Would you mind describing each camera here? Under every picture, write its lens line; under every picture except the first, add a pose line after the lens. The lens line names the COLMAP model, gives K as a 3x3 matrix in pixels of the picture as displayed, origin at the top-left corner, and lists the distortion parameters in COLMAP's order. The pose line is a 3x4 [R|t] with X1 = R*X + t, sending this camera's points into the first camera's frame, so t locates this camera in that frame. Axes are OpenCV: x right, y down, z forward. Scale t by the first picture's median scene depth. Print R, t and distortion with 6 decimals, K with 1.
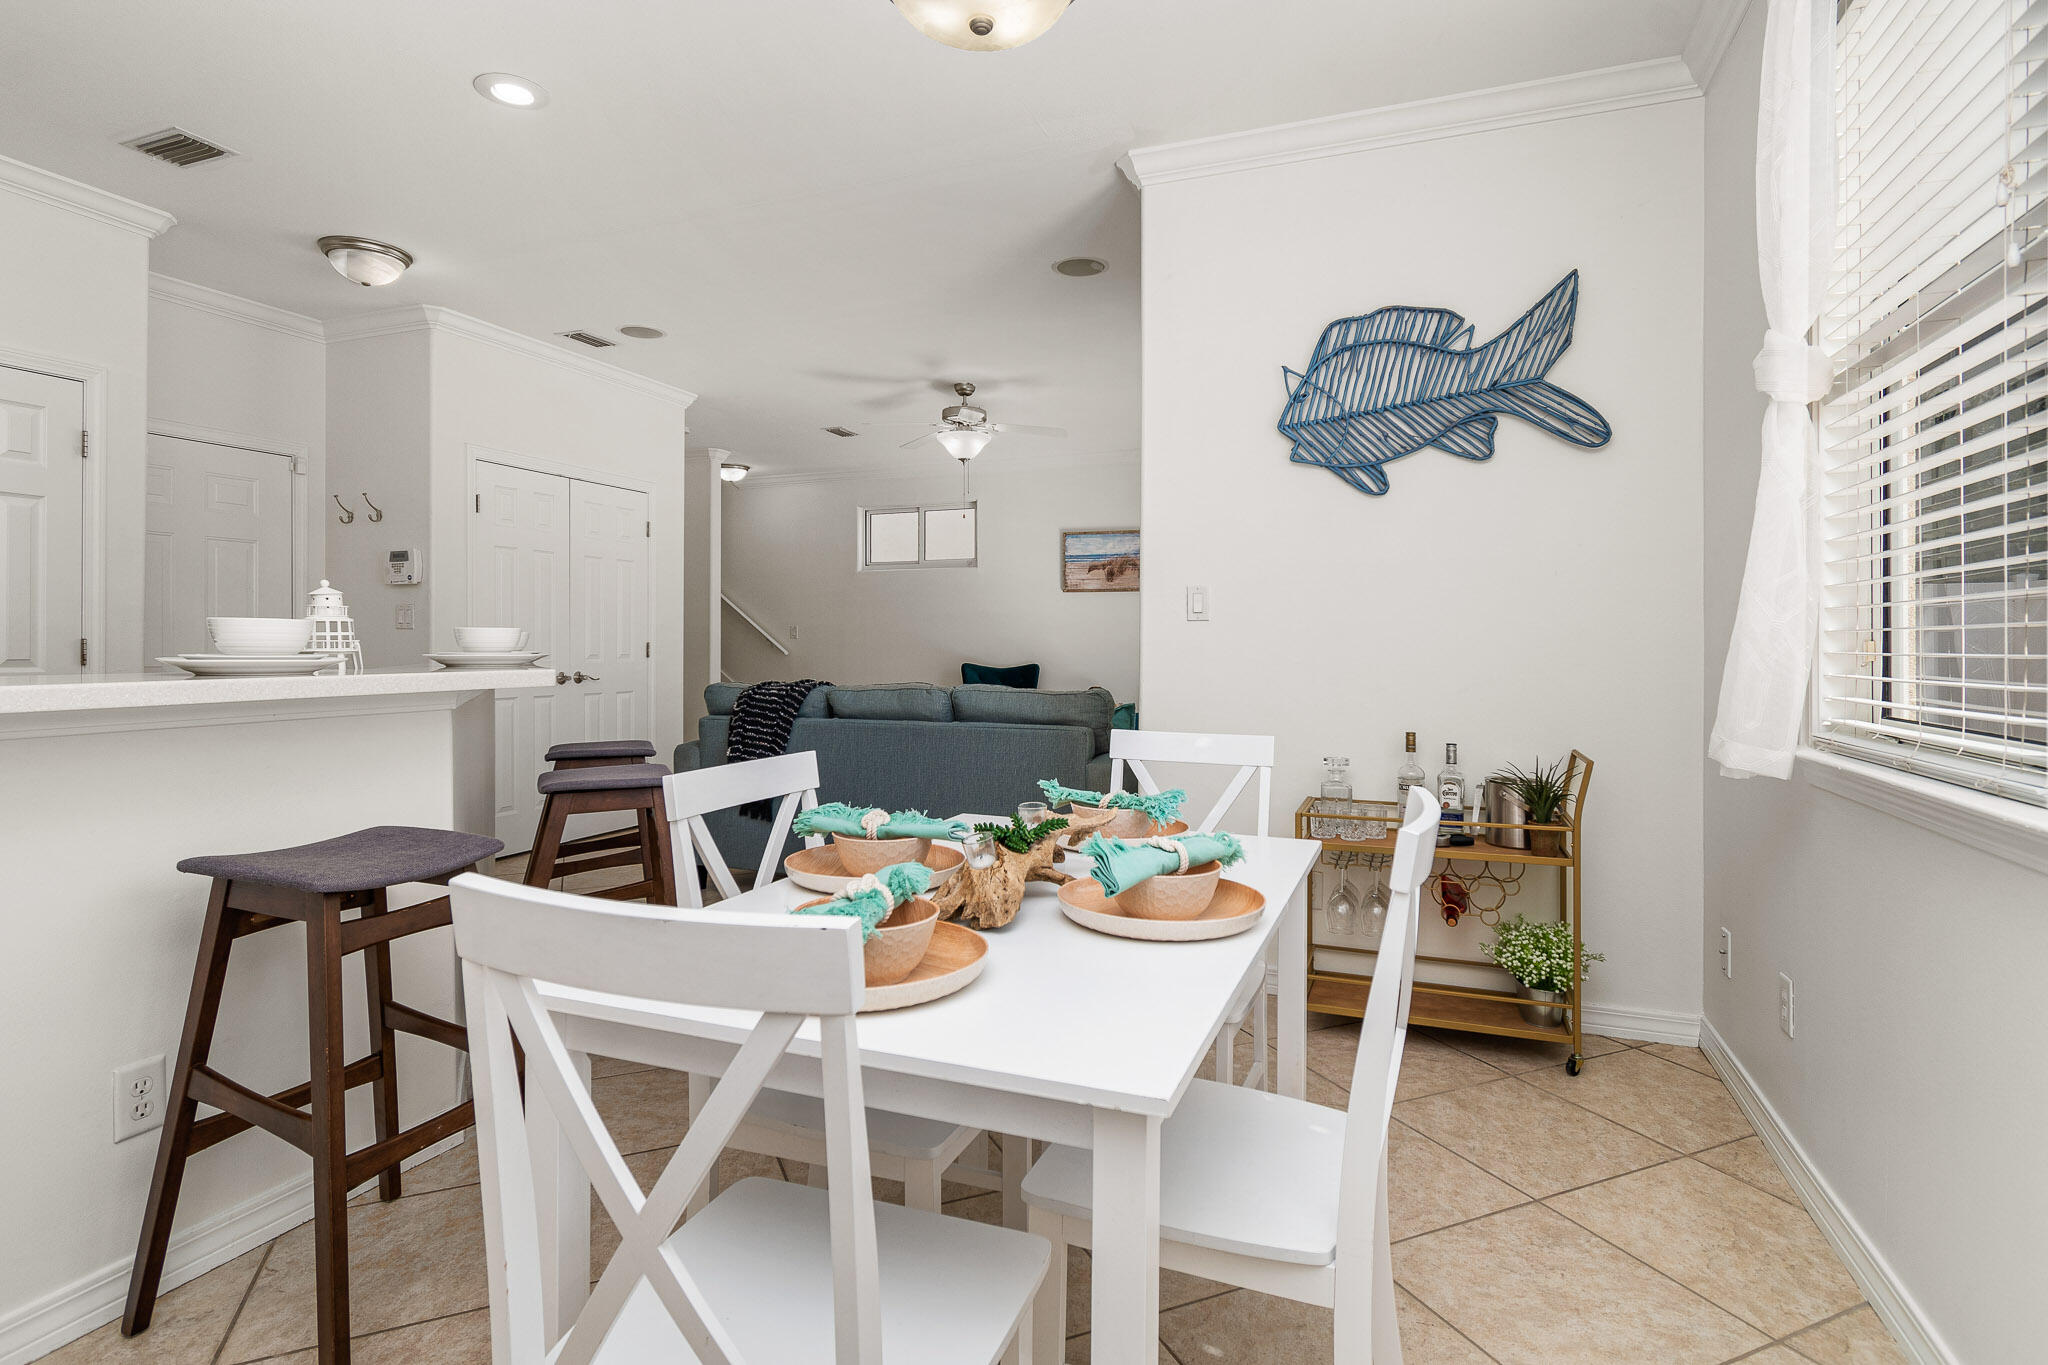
lens RADIAL K [[1033.2, 0, 1018.3], [0, 1033.2, 658.9], [0, 0, 1]] dist [0.008569, -0.006643]
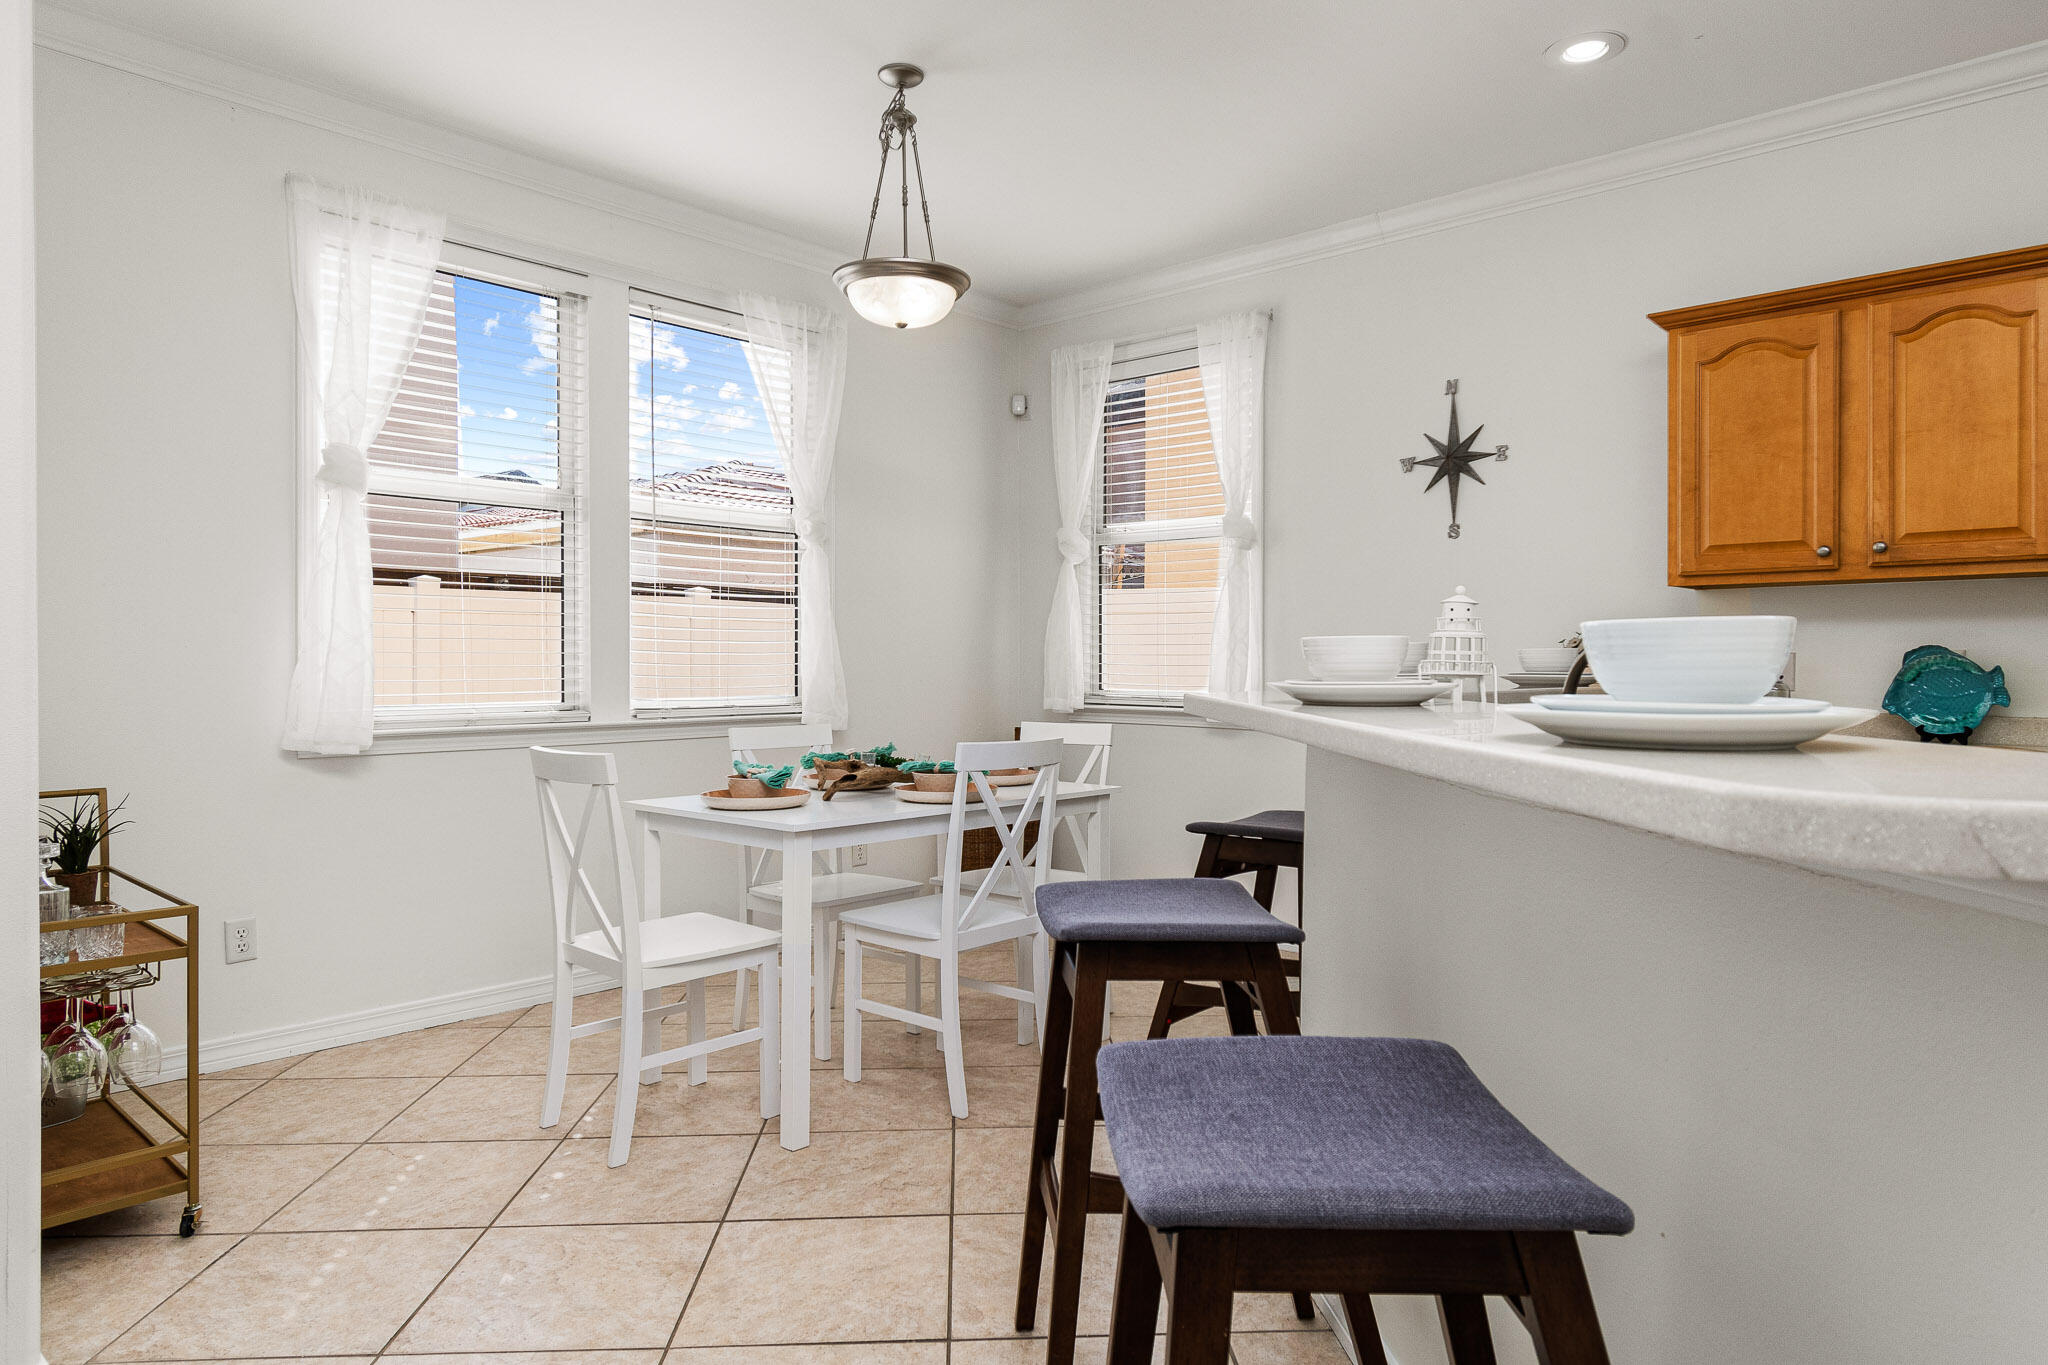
lens RADIAL K [[1228.9, 0, 1023.6], [0, 1228.9, 675.6], [0, 0, 1]] dist [-0.008446, 0.004415]
pose [[-0.939077, -0.007668, 0.343621, -0.469151], [-0.000047, 0.999754, 0.022181, -0.020032], [-0.343707, 0.020813, -0.938846, 1.404684]]
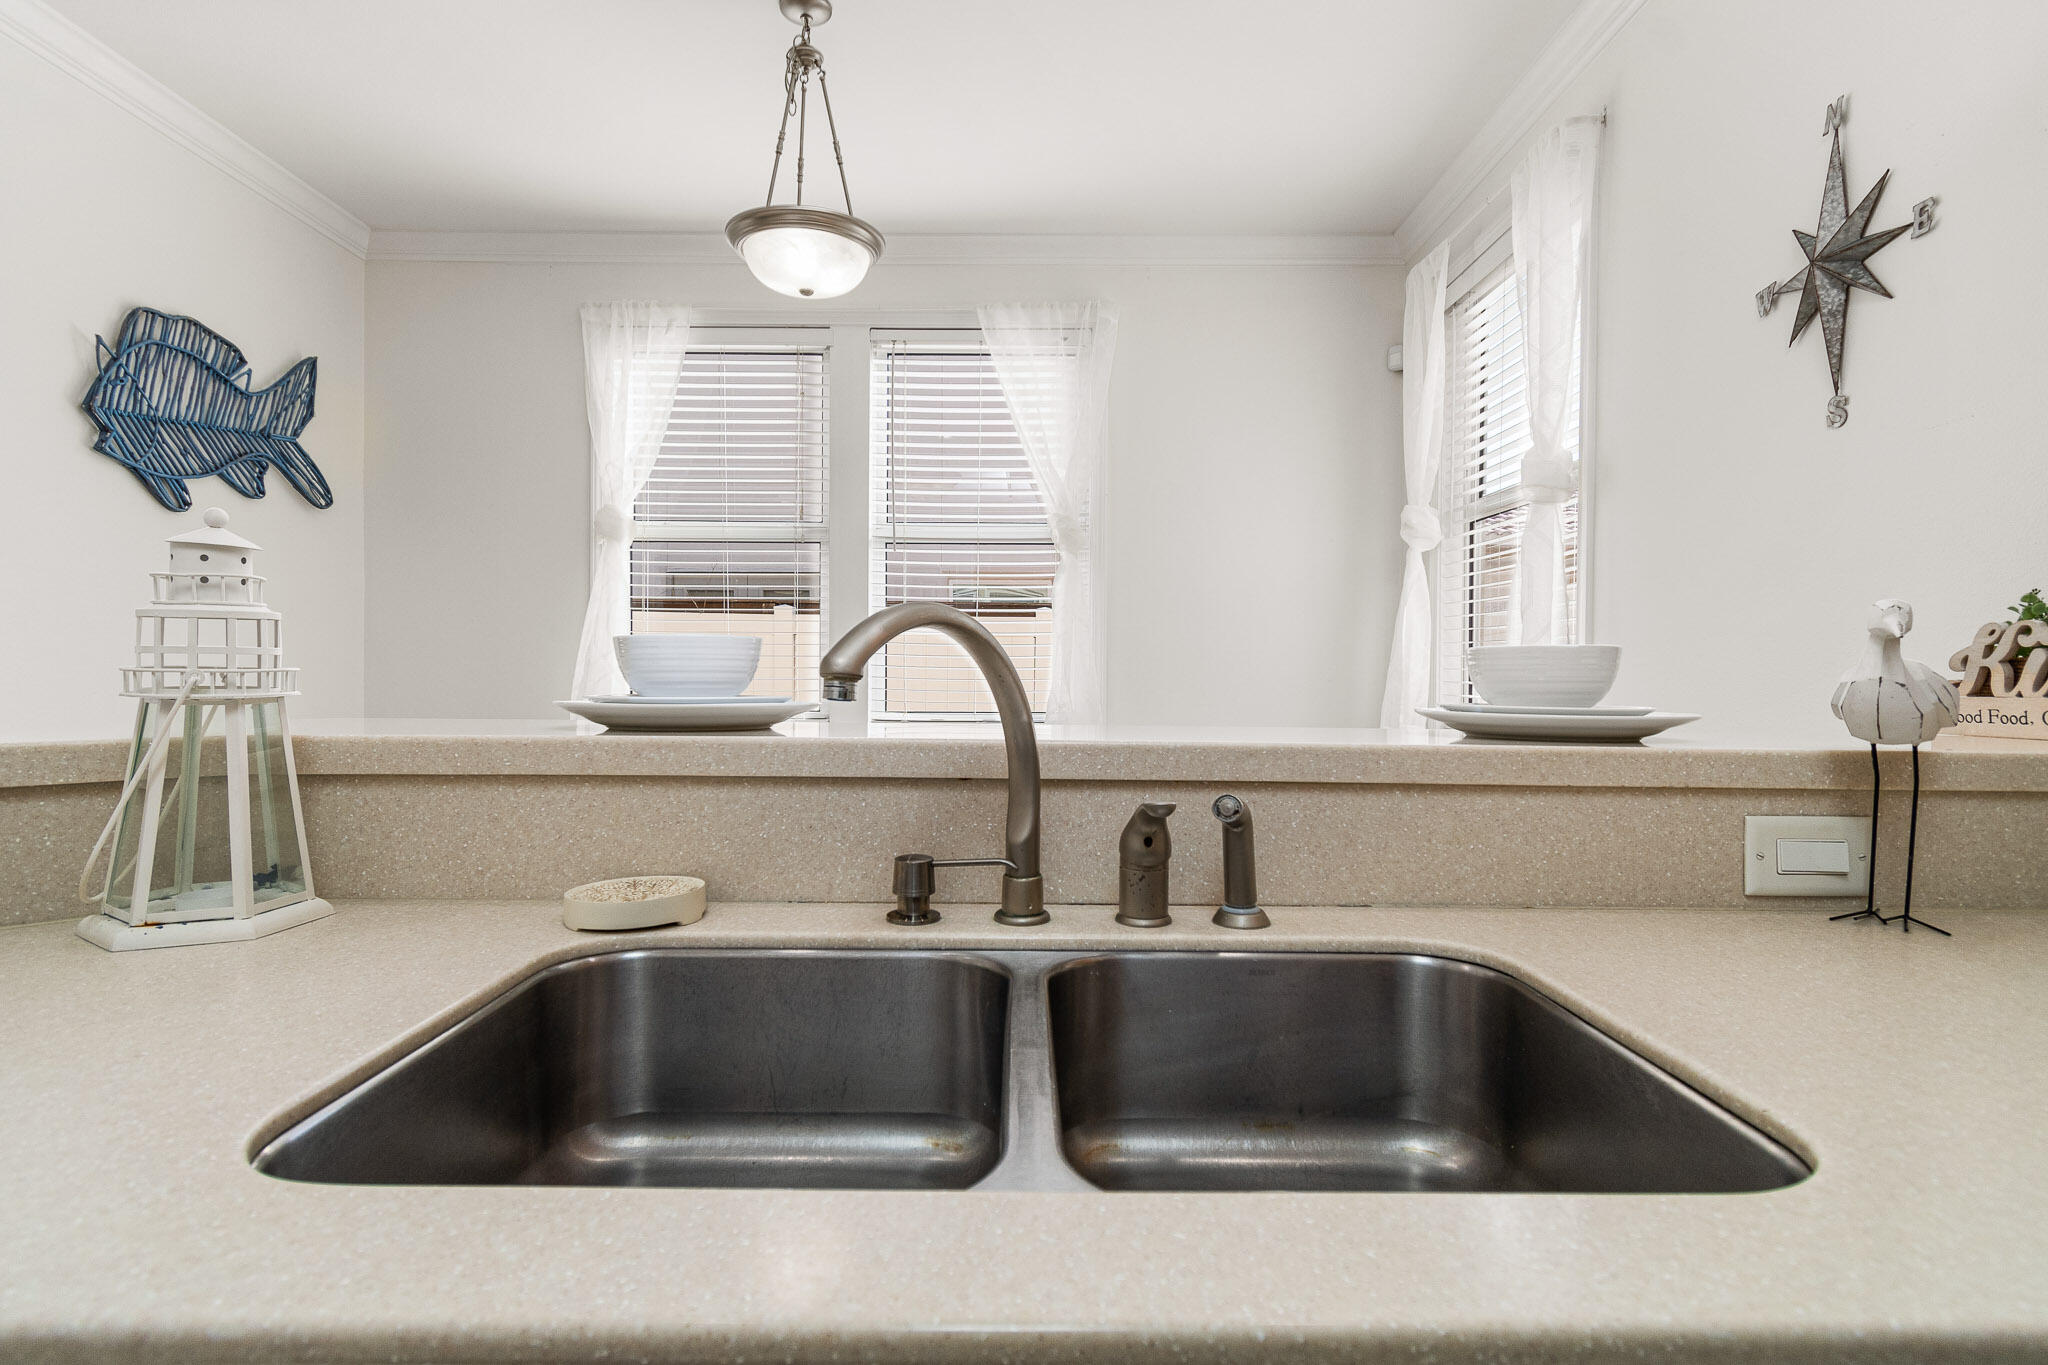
lens RADIAL K [[1033.2, 0, 1021.5], [0, 1033.2, 696.8], [0, 0, 1]] dist [0.008569, -0.006643]
pose [[-0.370945, -0.022901, 0.928373, -0.788445], [0.001509, 0.999680, 0.025263, -0.012443], [-0.928654, 0.010772, -0.370791, 0.618893]]
